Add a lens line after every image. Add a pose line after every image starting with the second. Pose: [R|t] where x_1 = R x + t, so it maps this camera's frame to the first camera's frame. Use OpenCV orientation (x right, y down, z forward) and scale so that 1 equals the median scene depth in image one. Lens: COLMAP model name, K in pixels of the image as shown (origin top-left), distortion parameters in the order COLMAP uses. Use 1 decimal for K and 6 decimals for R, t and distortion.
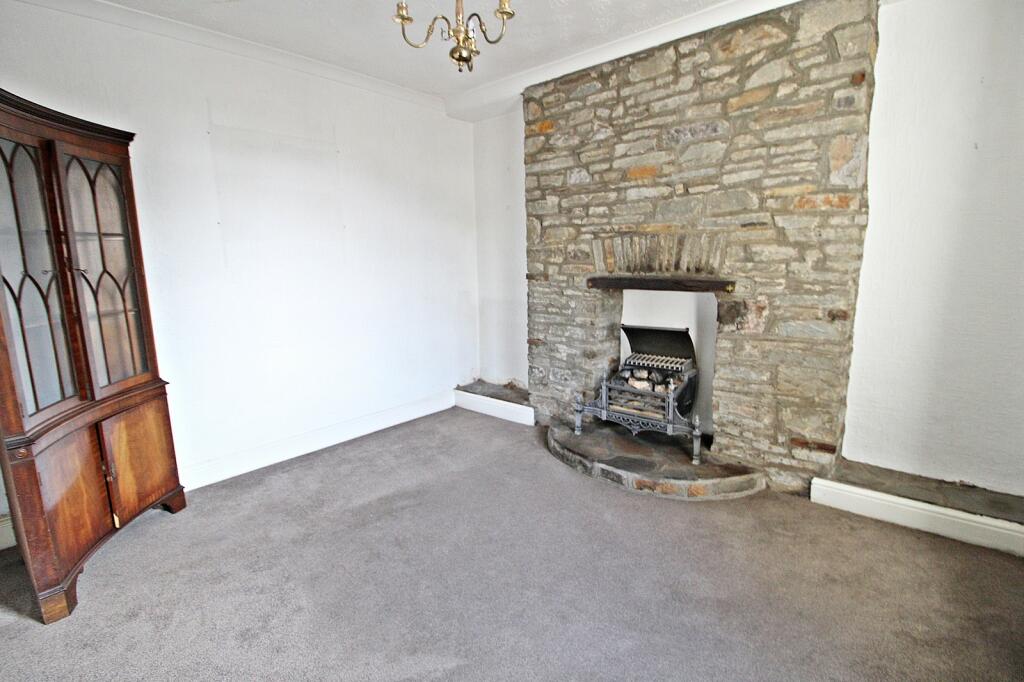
lens RADIAL K [[478.9, 0, 526.9], [0, 478.9, 331.7], [0, 0, 1]] dist [-0.000117, -0.011161]
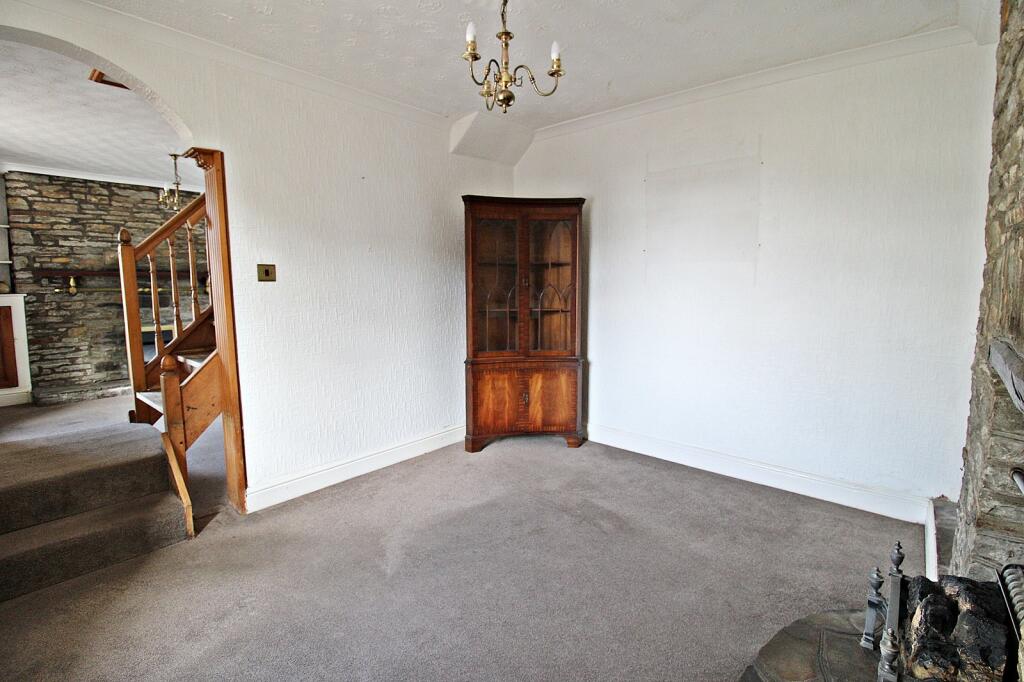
lens RADIAL K [[478.9, 0, 526.9], [0, 478.9, 331.7], [0, 0, 1]] dist [-0.000117, -0.011161]
pose [[0.015996, 0.130146, -0.991366, 0.695262], [-0.154540, 0.979900, 0.126147, -0.142323], [0.987857, 0.151188, 0.035787, 0.750838]]
